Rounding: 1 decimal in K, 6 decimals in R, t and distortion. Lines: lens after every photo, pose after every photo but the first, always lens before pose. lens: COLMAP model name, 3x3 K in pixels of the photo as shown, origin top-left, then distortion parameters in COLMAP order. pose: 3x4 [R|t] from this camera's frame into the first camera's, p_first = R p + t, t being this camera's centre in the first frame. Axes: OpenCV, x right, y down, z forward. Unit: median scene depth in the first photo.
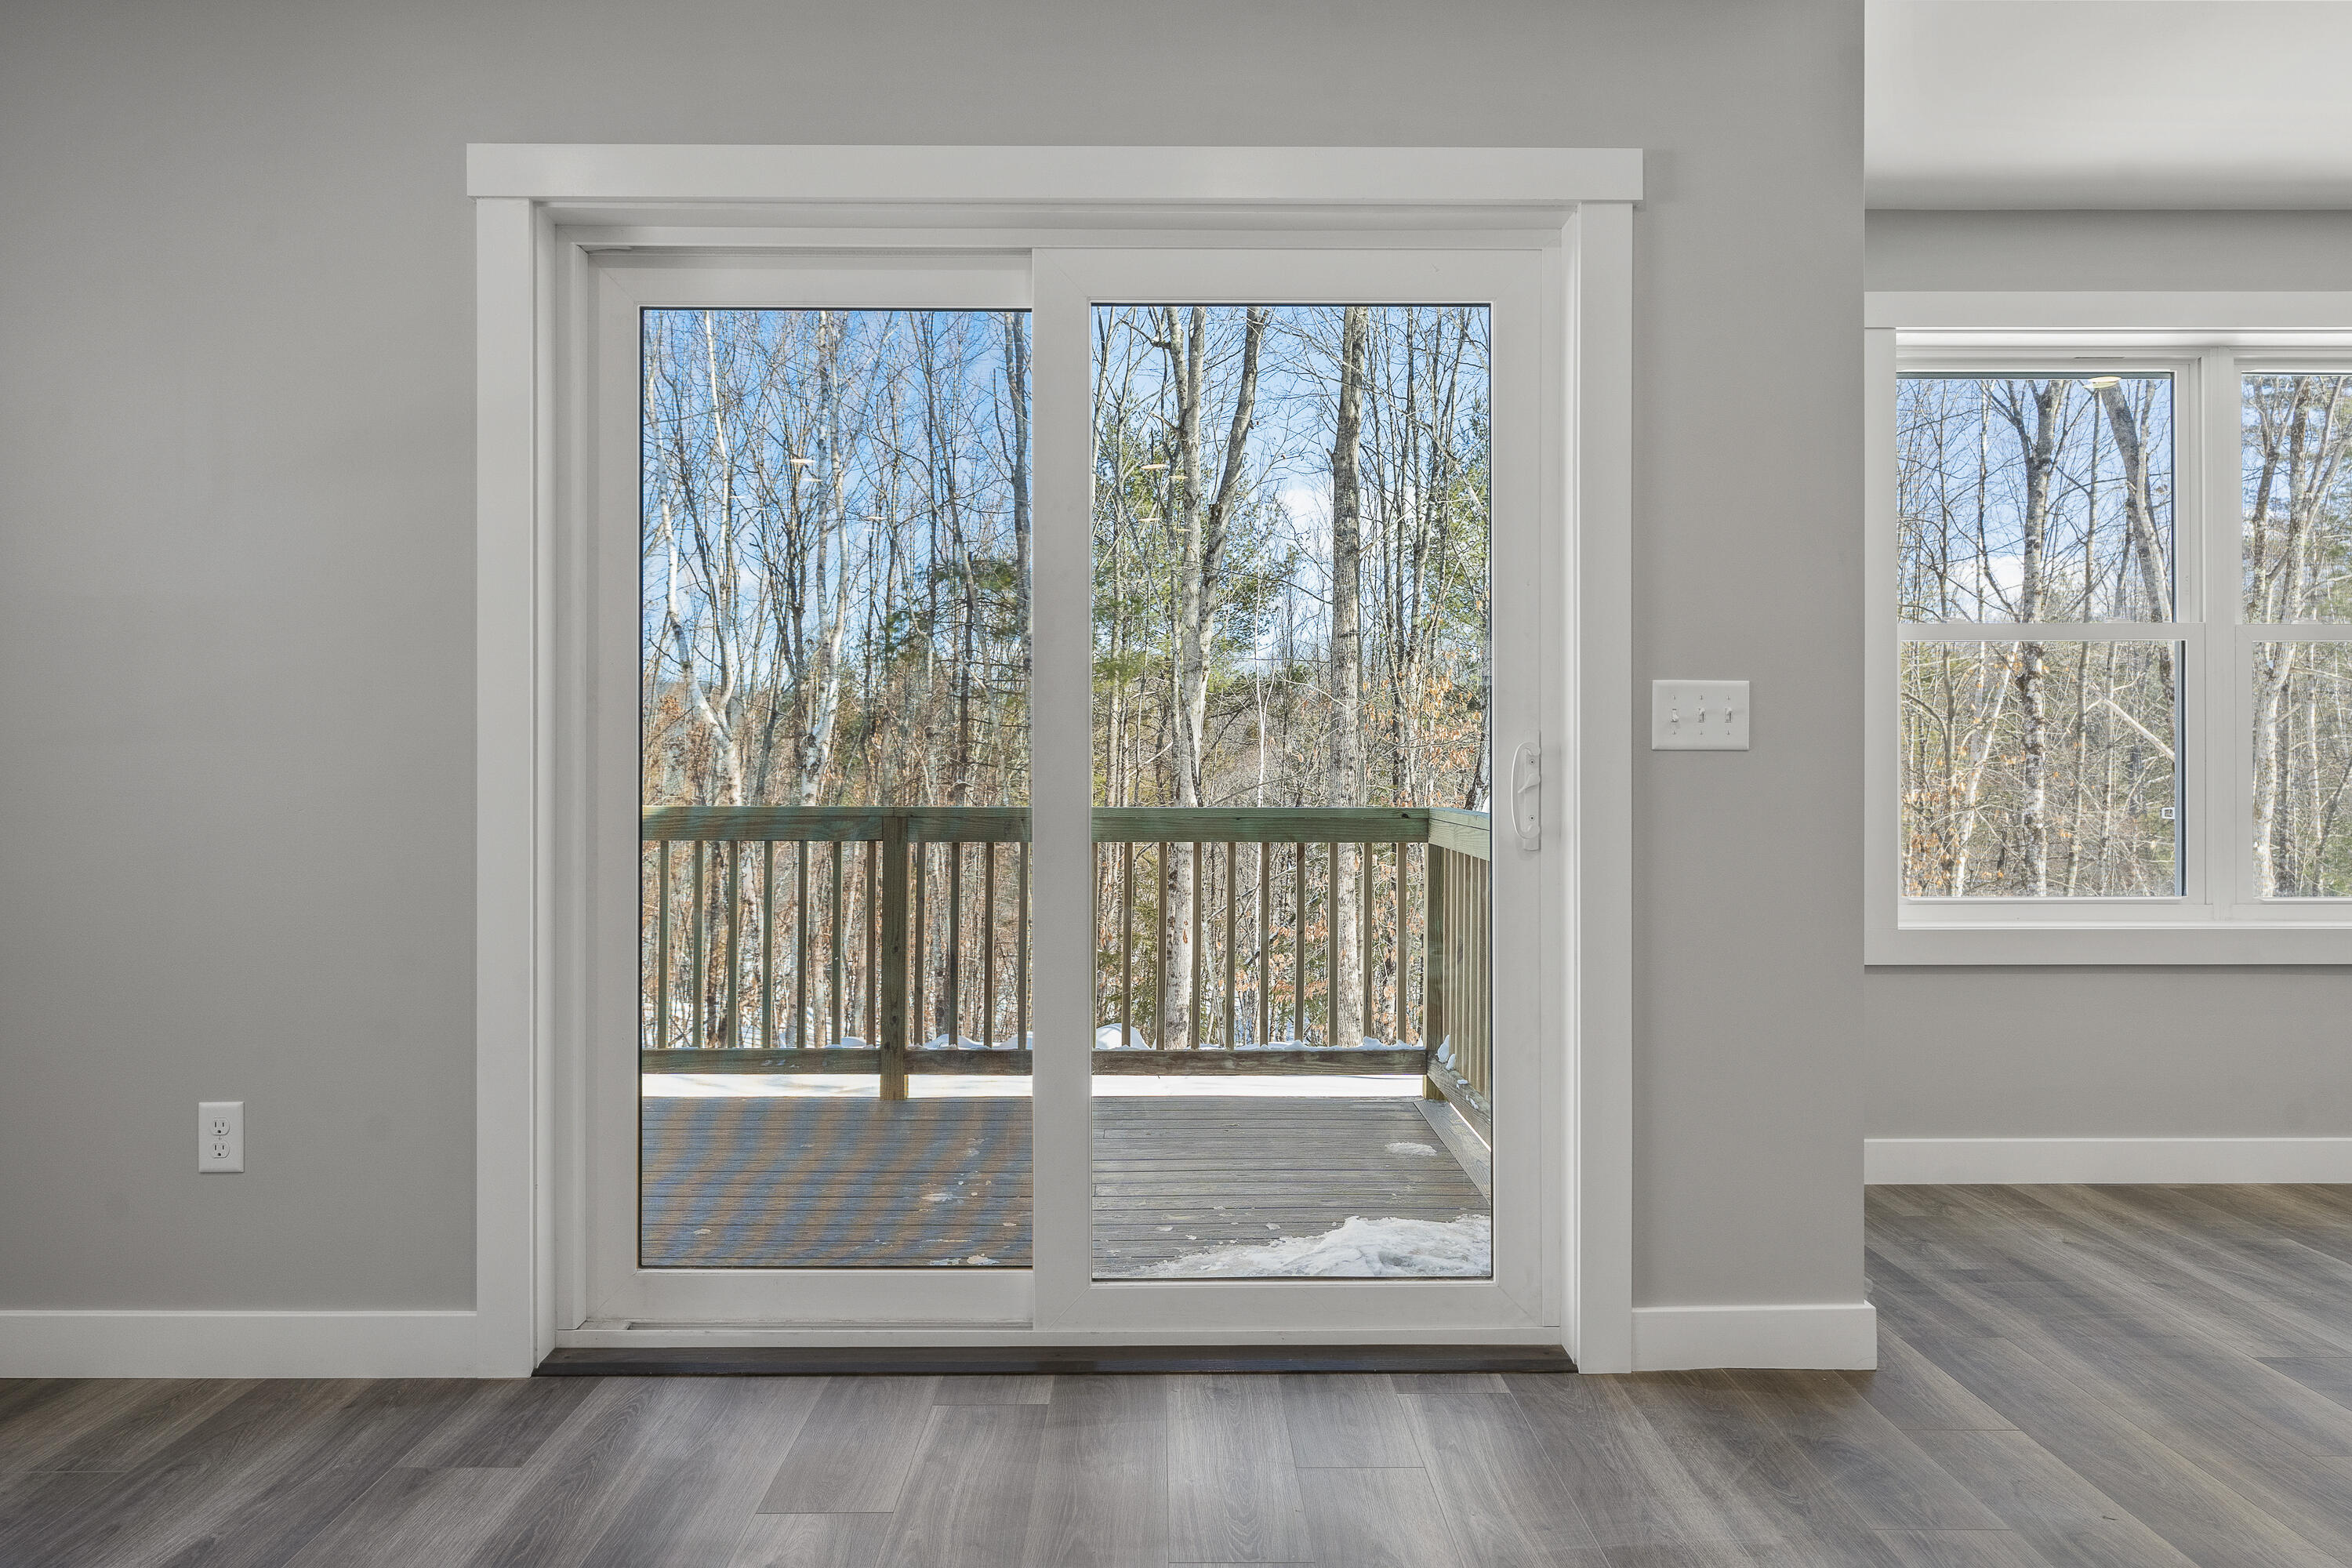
lens RADIAL K [[1601.6, 0, 1164.6], [0, 1601.6, 761.8], [0, 0, 1]] dist [-0.002753, 0.007304]
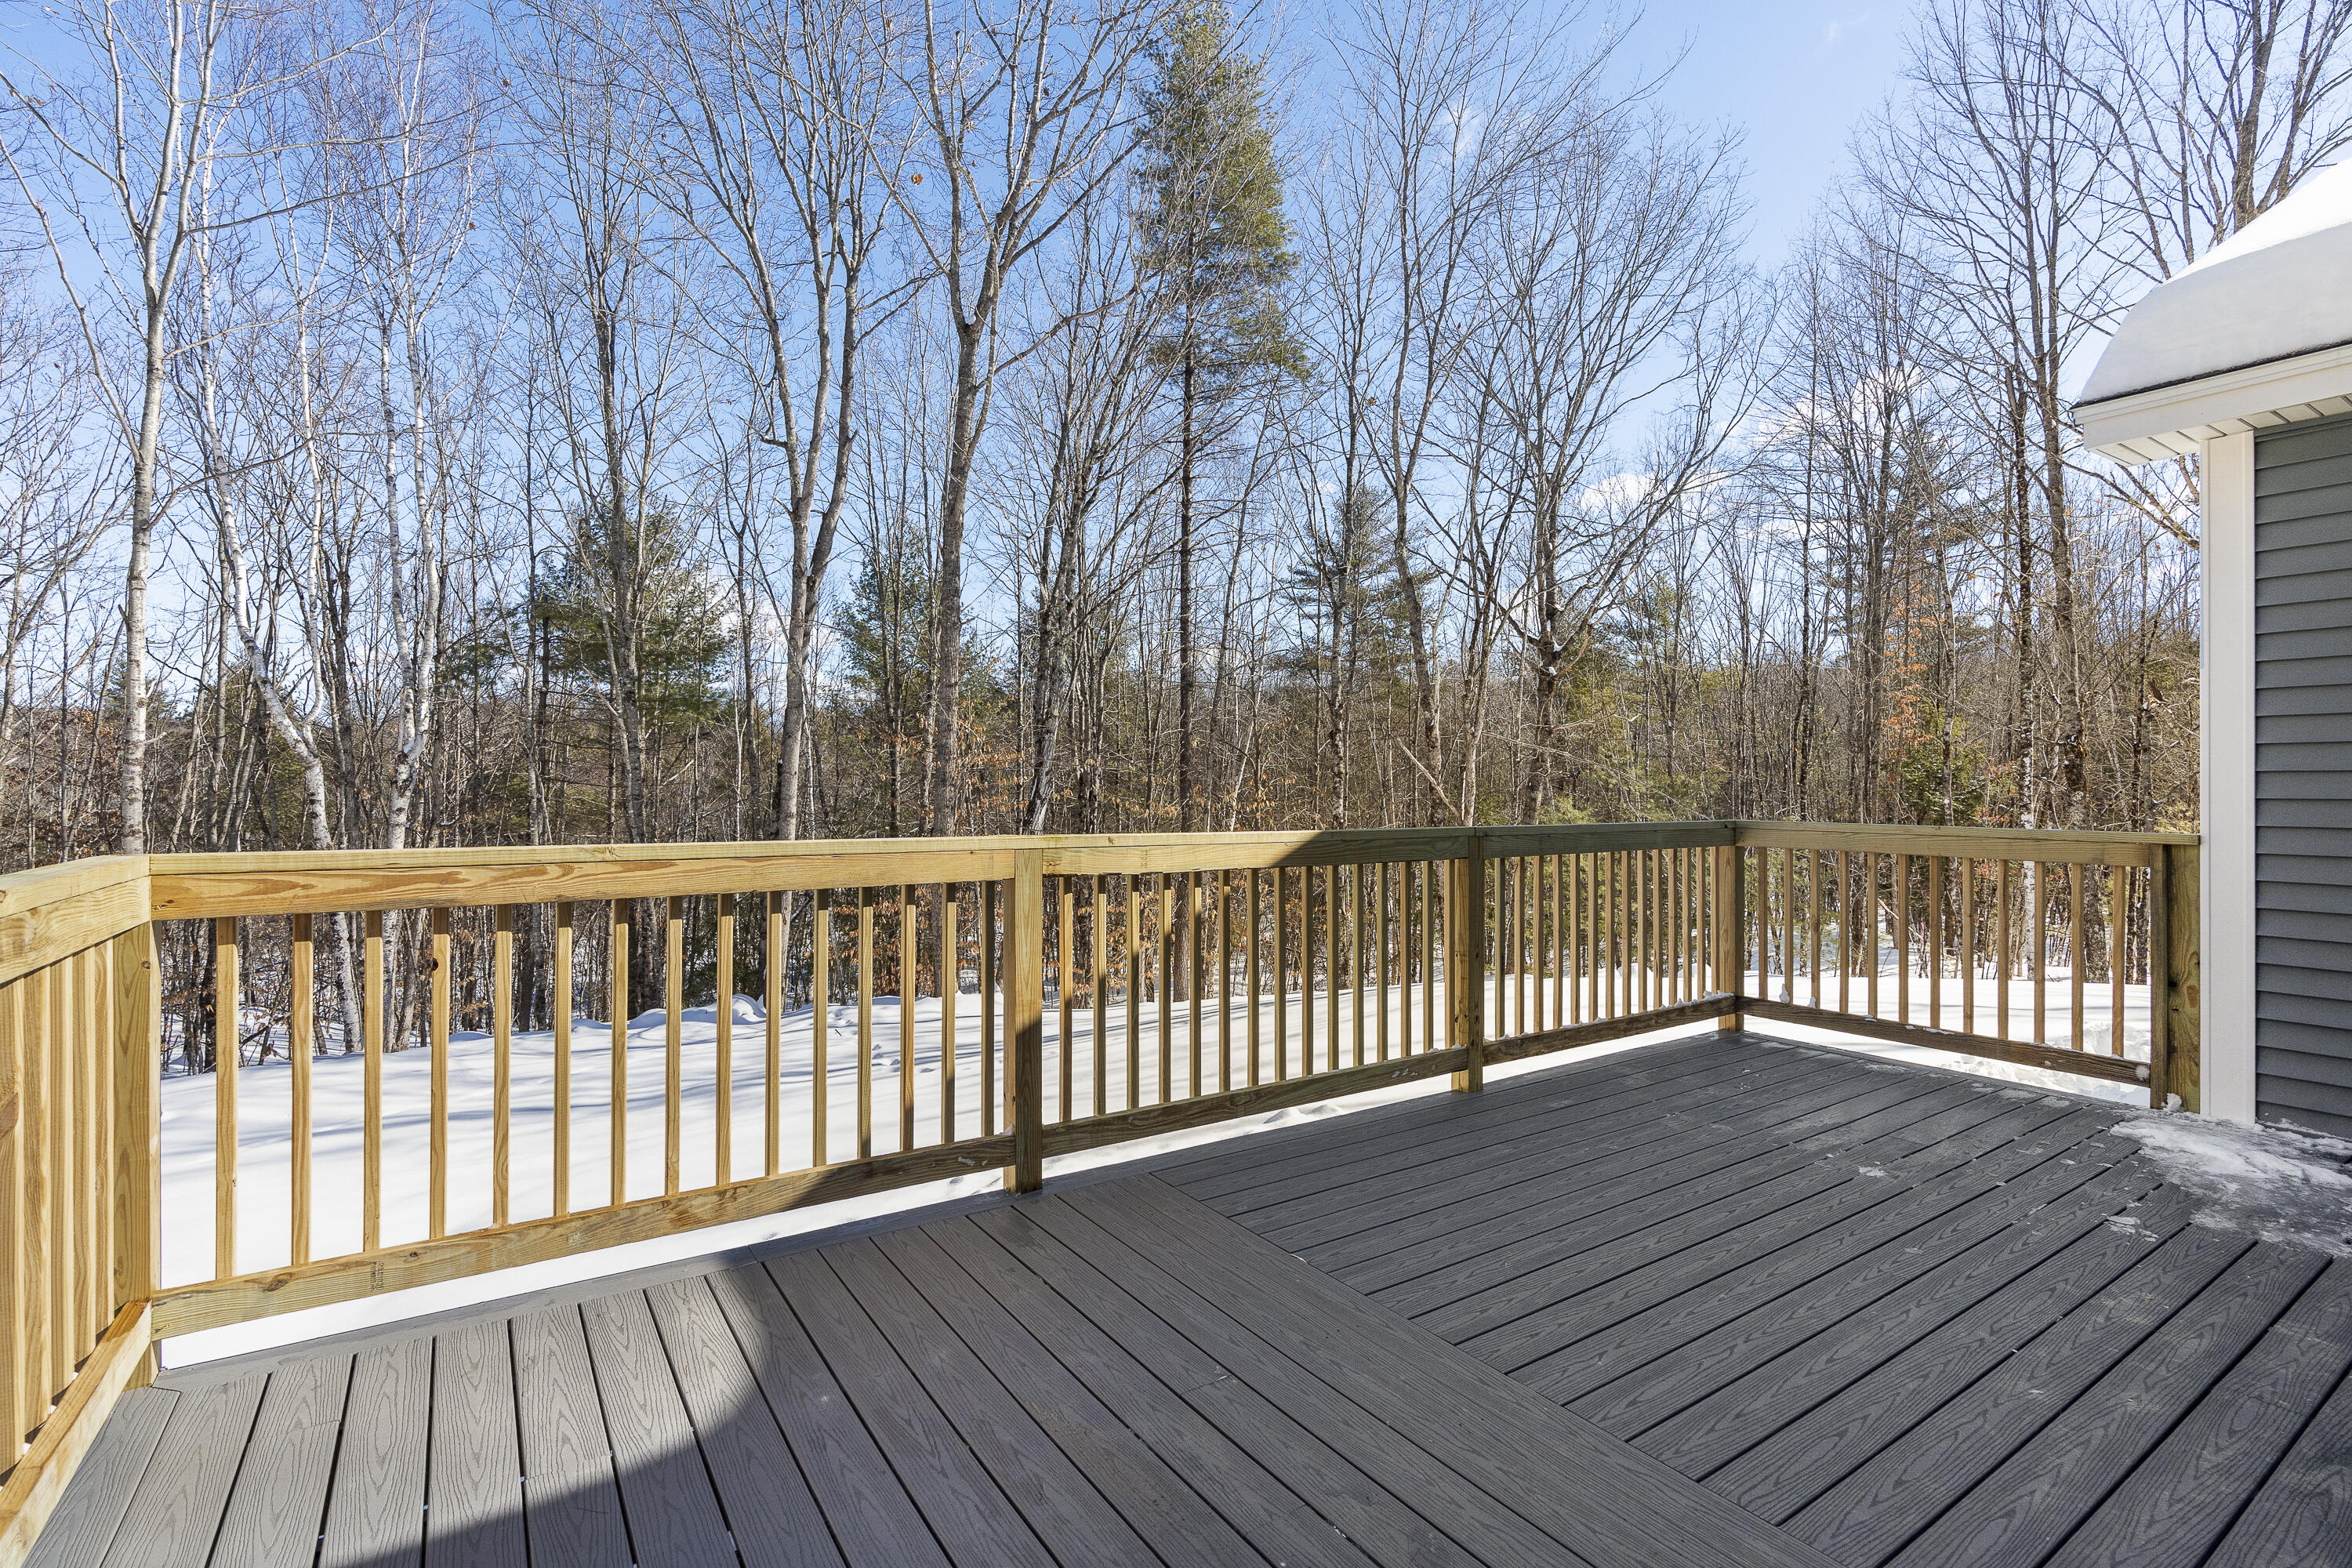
lens RADIAL K [[1075.5, 0, 1189.6], [0, 1075.5, 787.8], [0, 0, 1]] dist [-0.008402, 0.002559]
pose [[0.831217, 0.000768, 0.555948, -0.741720], [-0.005178, 0.999966, 0.006361, -0.003404], [-0.555924, -0.008166, 0.831193, 0.490762]]
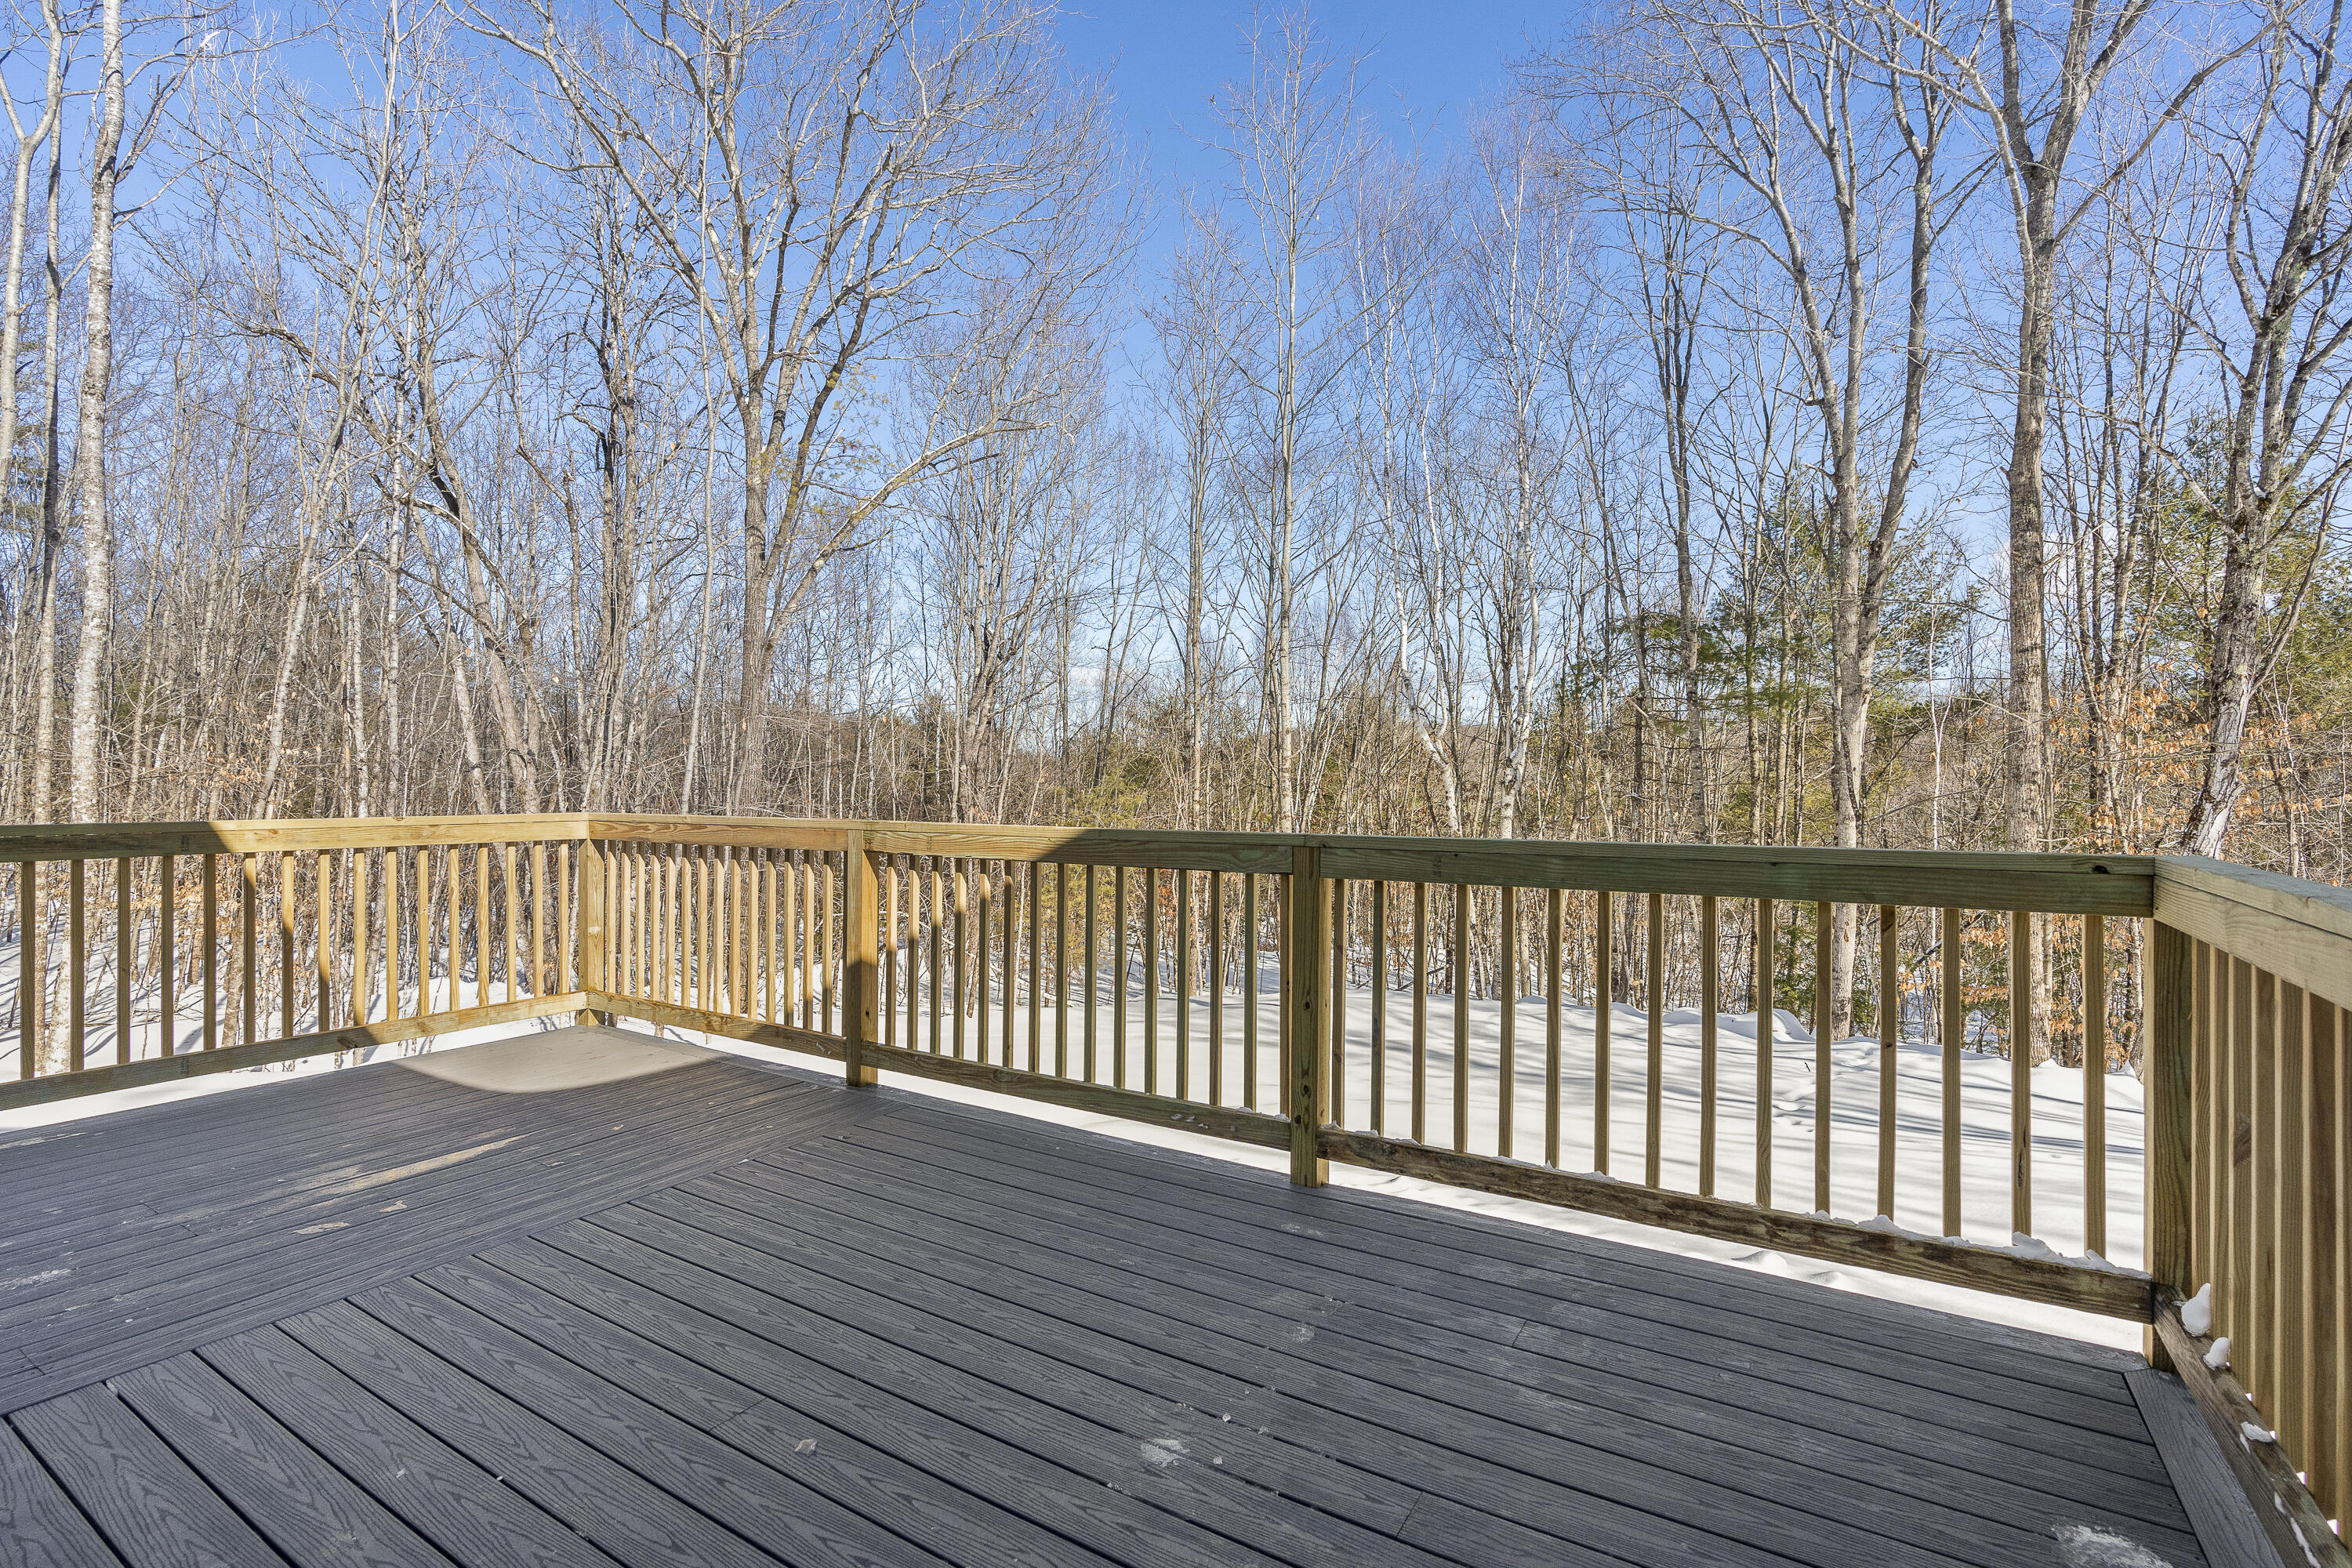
lens RADIAL K [[1075.5, 0, 1166.4], [0, 1075.5, 778.5], [0, 0, 1]] dist [-0.008402, 0.002559]
pose [[0.841279, -0.005613, -0.540571, 0.074175], [0.005398, 0.999983, -0.001982, -0.001126], [0.540574, -0.001251, 0.841296, 0.487626]]
